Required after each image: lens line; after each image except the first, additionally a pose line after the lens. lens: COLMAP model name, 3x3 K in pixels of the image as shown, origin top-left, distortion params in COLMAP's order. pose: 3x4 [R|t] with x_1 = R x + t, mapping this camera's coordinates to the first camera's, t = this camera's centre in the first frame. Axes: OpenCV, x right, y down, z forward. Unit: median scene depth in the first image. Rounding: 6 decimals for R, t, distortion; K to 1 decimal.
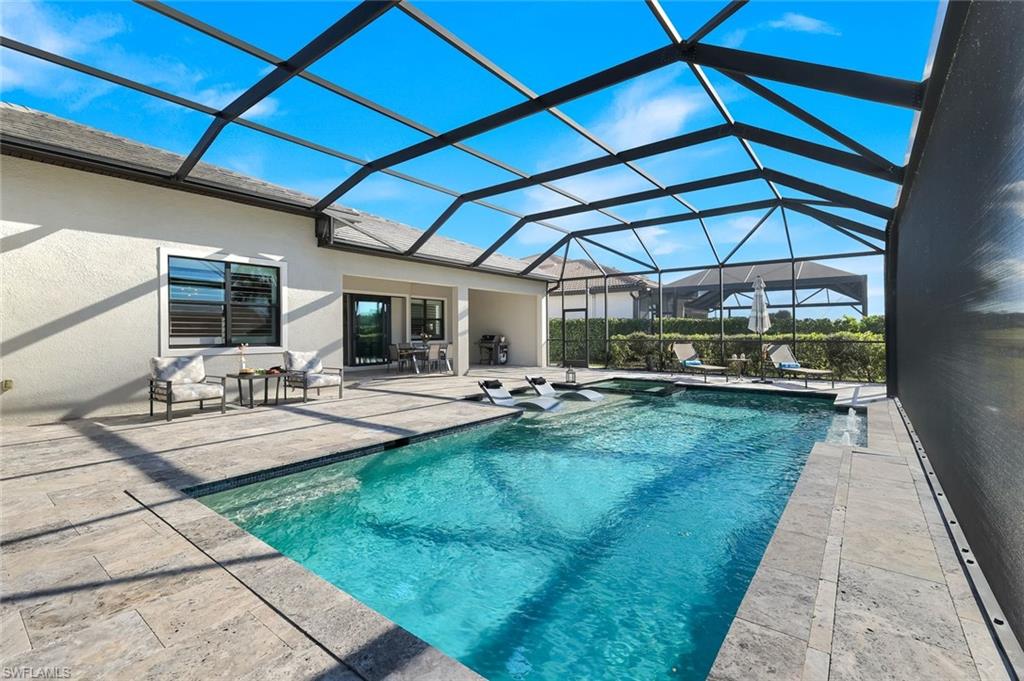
lens RADIAL K [[451.2, 0, 515.2], [0, 451.2, 334.4], [0, 0, 1]] dist [0.002821, 0.000010]
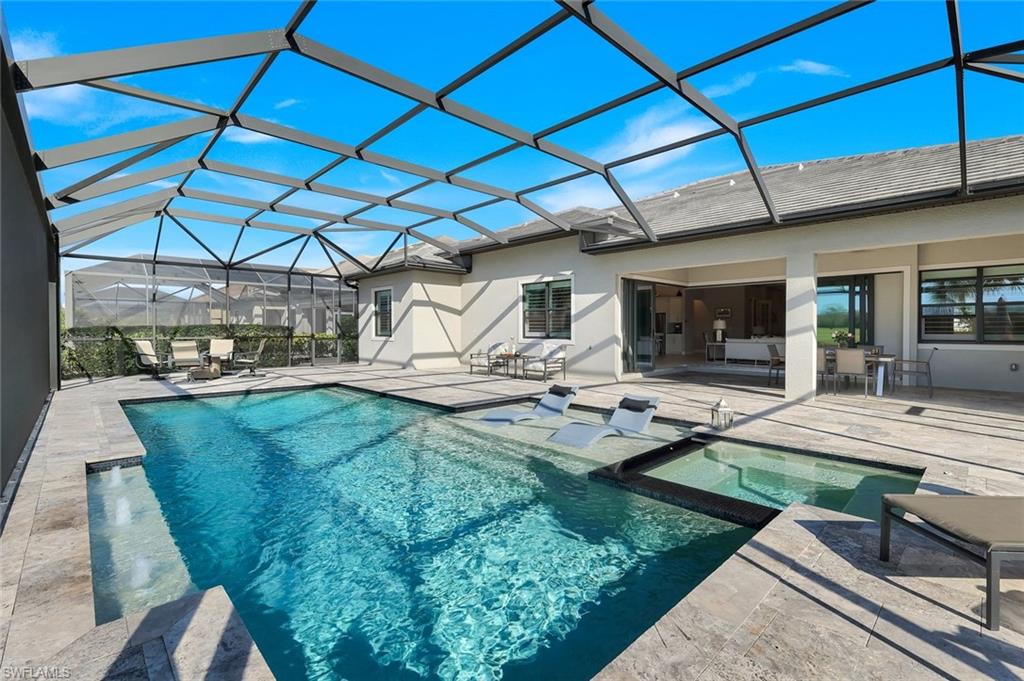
lens RADIAL K [[451.2, 0, 515.2], [0, 451.2, 334.4], [0, 0, 1]] dist [0.002821, 0.000010]
pose [[-0.150200, 0.014176, -0.988554, 0.797214], [-0.004809, 0.999875, 0.015069, -0.008463], [0.988644, 0.007018, -0.150113, 1.042813]]
